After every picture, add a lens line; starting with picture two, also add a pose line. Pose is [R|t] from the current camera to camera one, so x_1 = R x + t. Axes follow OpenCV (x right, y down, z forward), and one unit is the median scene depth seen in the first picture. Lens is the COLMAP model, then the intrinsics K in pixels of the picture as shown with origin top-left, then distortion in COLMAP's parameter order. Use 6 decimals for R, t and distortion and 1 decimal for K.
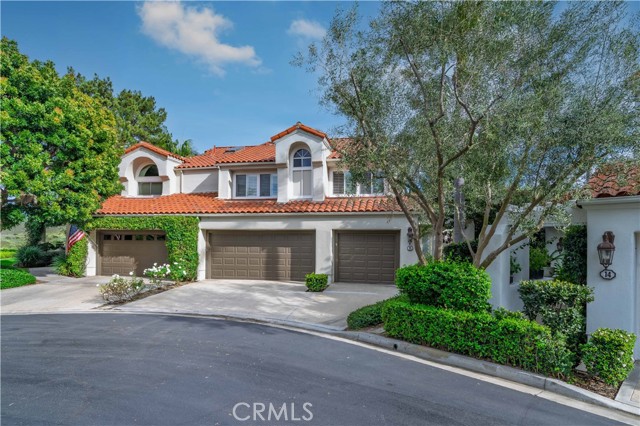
lens RADIAL K [[329.5, 0, 300.4], [0, 329.5, 247.4], [0, 0, 1]] dist [0.001251, 0.000442]
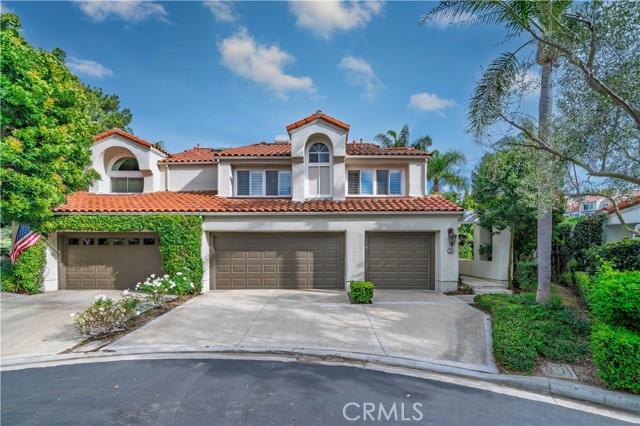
lens RADIAL K [[278.6, 0, 308.9], [0, 278.6, 255.1], [0, 0, 1]] dist [0.001484, 0.000244]
pose [[0.980679, -0.014802, 0.195062, -0.183208], [0.011997, 0.999807, 0.015553, -0.002306], [-0.195255, -0.012912, 0.980668, 0.260558]]
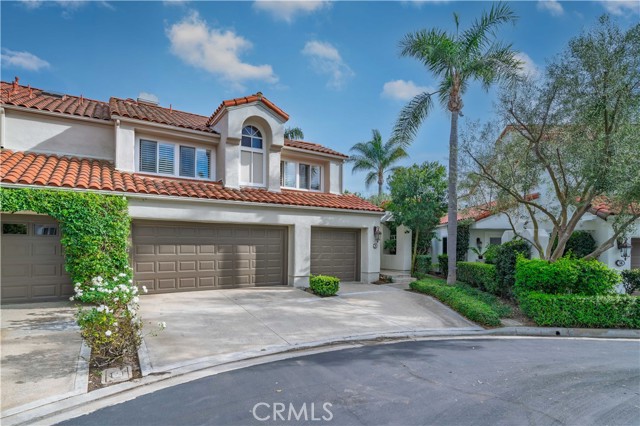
lens RADIAL K [[329.5, 0, 300.4], [0, 329.5, 247.4], [0, 0, 1]] dist [0.001251, 0.000442]
pose [[0.735284, -0.010544, 0.677678, -0.486210], [0.002051, 0.999909, 0.013332, -0.006320], [-0.677756, -0.008413, 0.735238, 0.325319]]
